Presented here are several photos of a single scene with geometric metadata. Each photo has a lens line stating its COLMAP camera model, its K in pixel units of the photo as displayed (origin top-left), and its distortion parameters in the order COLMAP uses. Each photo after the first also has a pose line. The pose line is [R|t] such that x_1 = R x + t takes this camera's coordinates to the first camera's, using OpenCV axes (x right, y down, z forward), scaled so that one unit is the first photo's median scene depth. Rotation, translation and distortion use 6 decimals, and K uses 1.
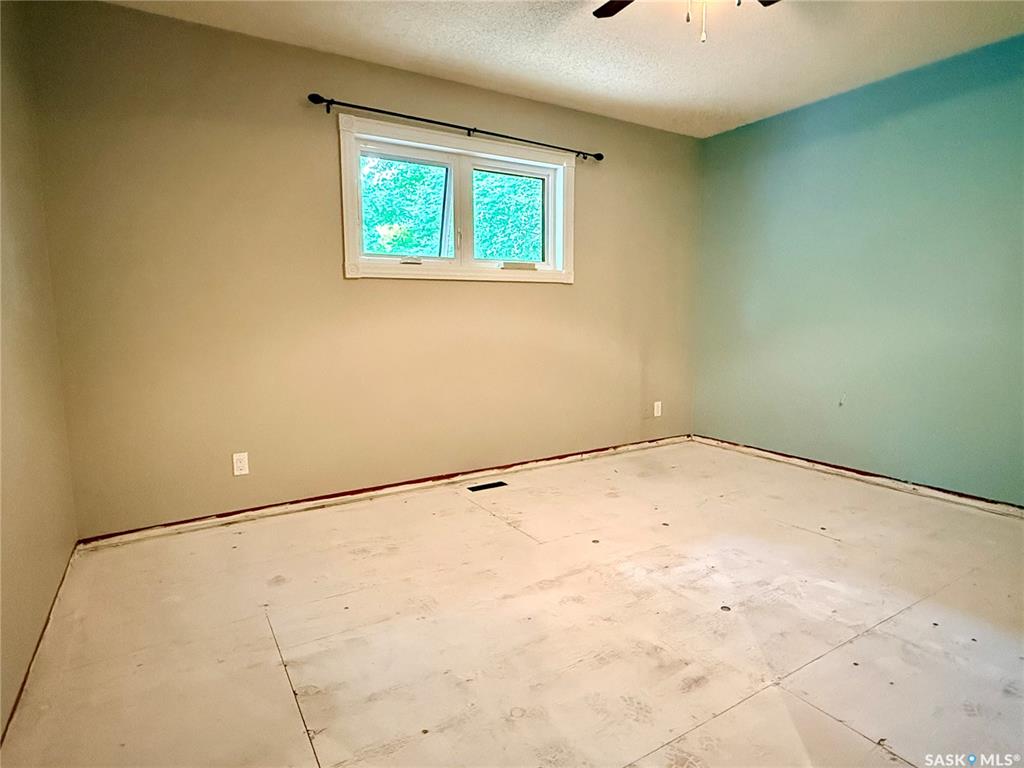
lens RADIAL K [[561.3, 0, 512.0], [0, 561.3, 384.0], [0, 0, 1]] dist [-0.000680, -0.001550]
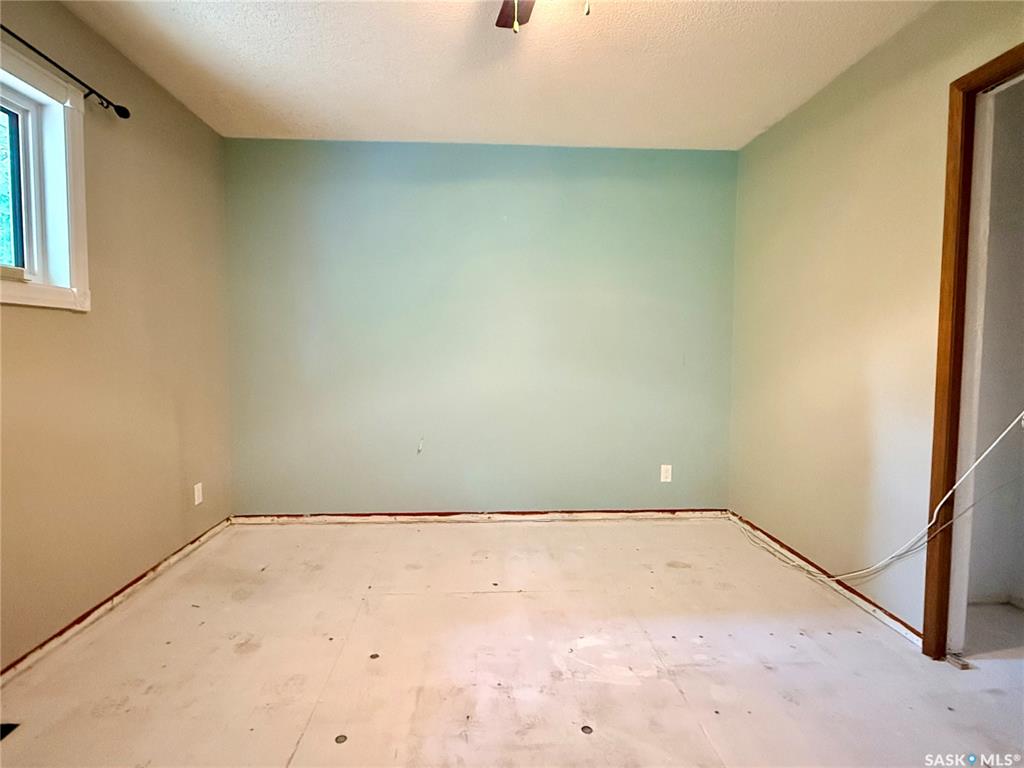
lens RADIAL K [[561.3, 0, 512.0], [0, 561.3, 384.0], [0, 0, 1]] dist [-0.000680, -0.001550]
pose [[0.473220, -0.045791, 0.879753, -0.206854], [0.100262, 0.994959, -0.002143, -0.063150], [-0.875220, 0.089220, 0.475425, 0.366560]]
